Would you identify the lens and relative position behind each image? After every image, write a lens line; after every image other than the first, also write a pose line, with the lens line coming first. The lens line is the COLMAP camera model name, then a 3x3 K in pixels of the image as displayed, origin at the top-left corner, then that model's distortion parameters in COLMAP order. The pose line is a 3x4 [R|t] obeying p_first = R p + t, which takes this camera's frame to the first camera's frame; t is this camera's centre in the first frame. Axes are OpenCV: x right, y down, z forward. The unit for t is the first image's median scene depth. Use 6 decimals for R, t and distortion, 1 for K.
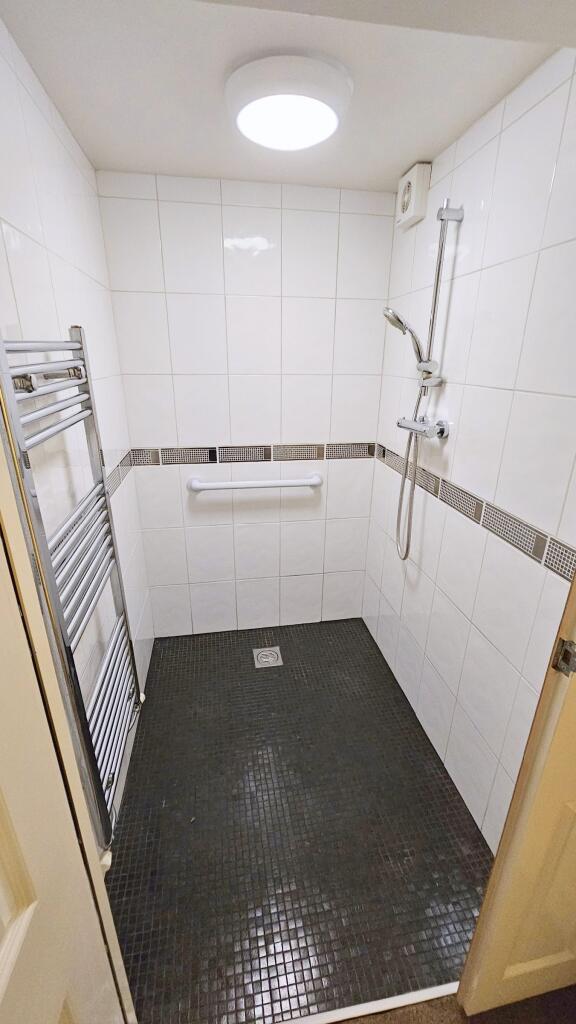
lens RADIAL K [[418.0, 0, 288.7], [0, 418.0, 511.4], [0, 0, 1]] dist [0.000890, 0.000234]
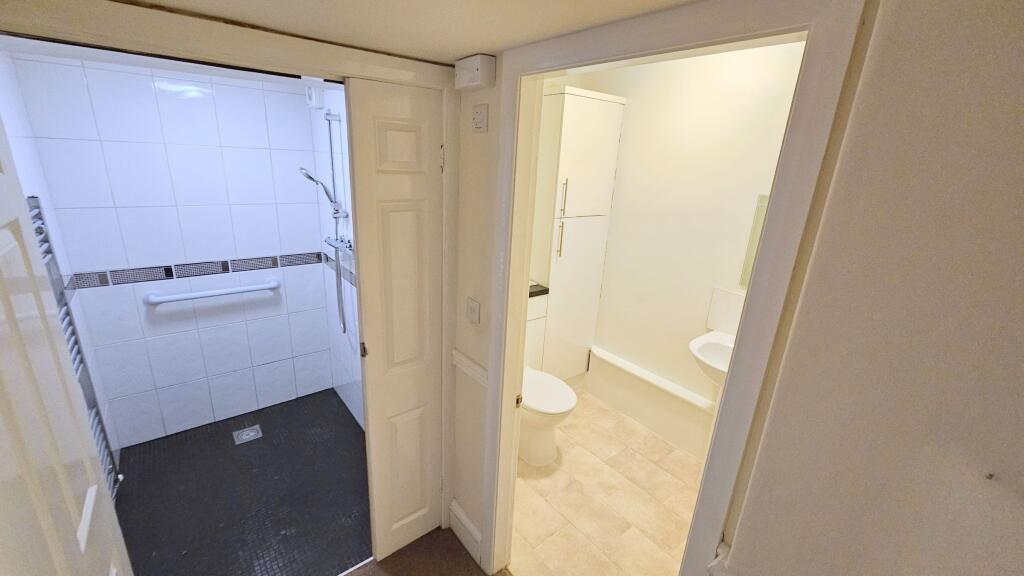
lens RADIAL K [[418.0, 0, 509.9], [0, 418.0, 289.5], [0, 0, 1]] dist [0.000890, 0.000234]
pose [[0.873523, -0.109934, 0.474207, 0.087147], [0.123778, 0.992308, 0.002037, 0.027494], [-0.470784, 0.056917, 0.880411, -0.454272]]
